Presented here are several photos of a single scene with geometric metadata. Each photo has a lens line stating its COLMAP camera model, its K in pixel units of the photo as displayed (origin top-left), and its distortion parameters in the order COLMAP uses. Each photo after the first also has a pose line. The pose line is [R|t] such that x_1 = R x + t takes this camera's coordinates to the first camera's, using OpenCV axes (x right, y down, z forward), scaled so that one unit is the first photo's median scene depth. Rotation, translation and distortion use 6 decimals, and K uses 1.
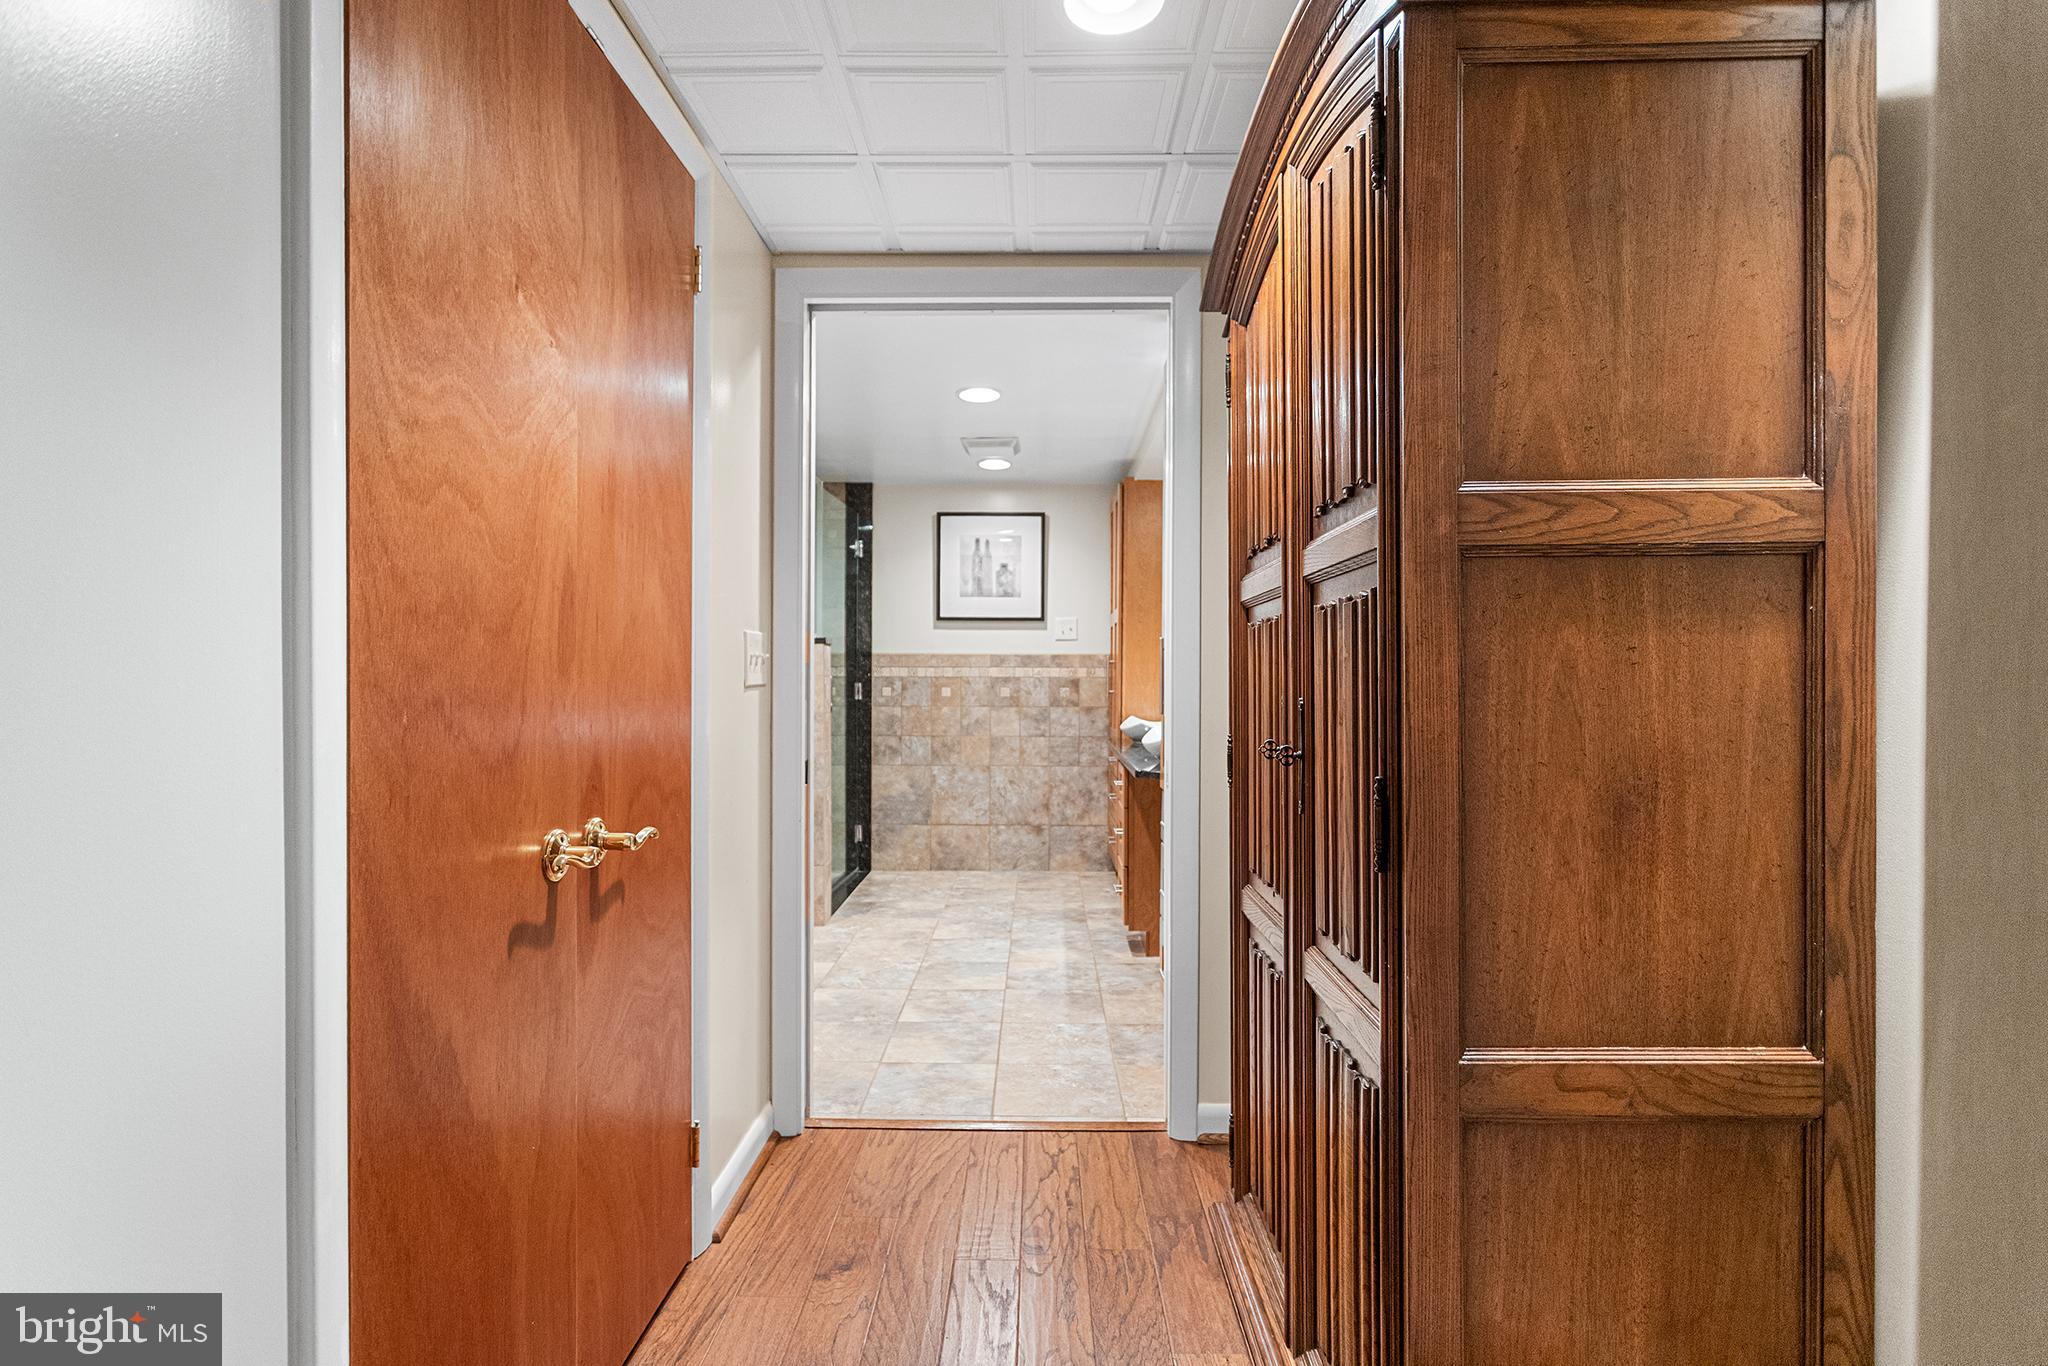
lens RADIAL K [[968.4, 0, 1033.1], [0, 968.4, 695.8], [0, 0, 1]] dist [0.003897, 0.000899]
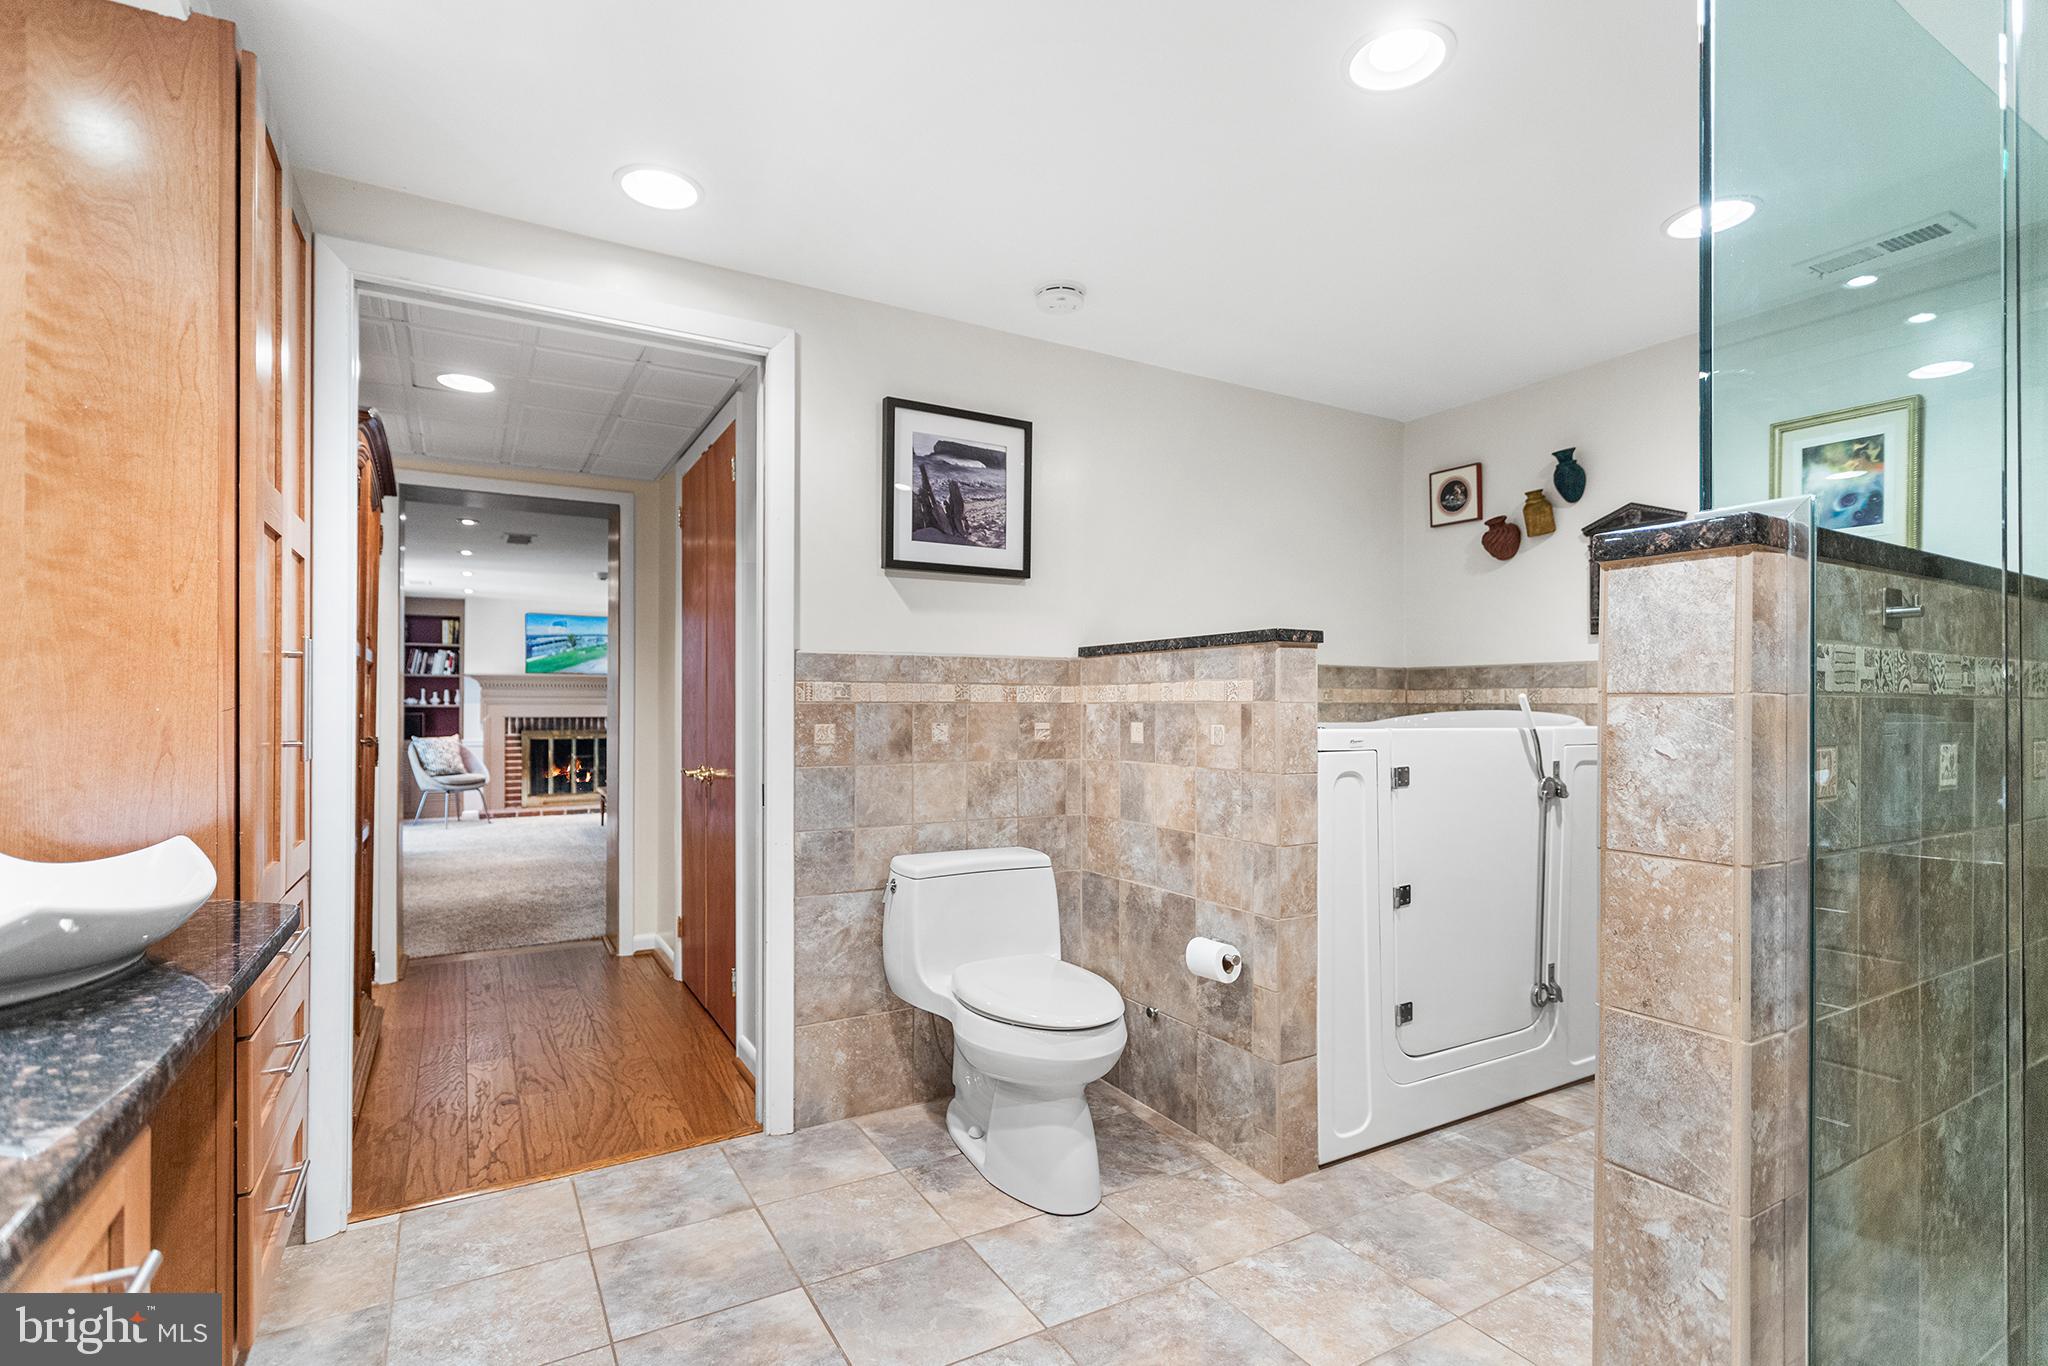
lens RADIAL K [[968.4, 0, 1033.1], [0, 968.4, 695.8], [0, 0, 1]] dist [0.003897, 0.000899]
pose [[-0.857197, -0.001842, -0.514986, 0.051056], [-0.006759, 0.999948, 0.007673, -0.036174], [0.514945, 0.010058, -0.857164, 1.744864]]
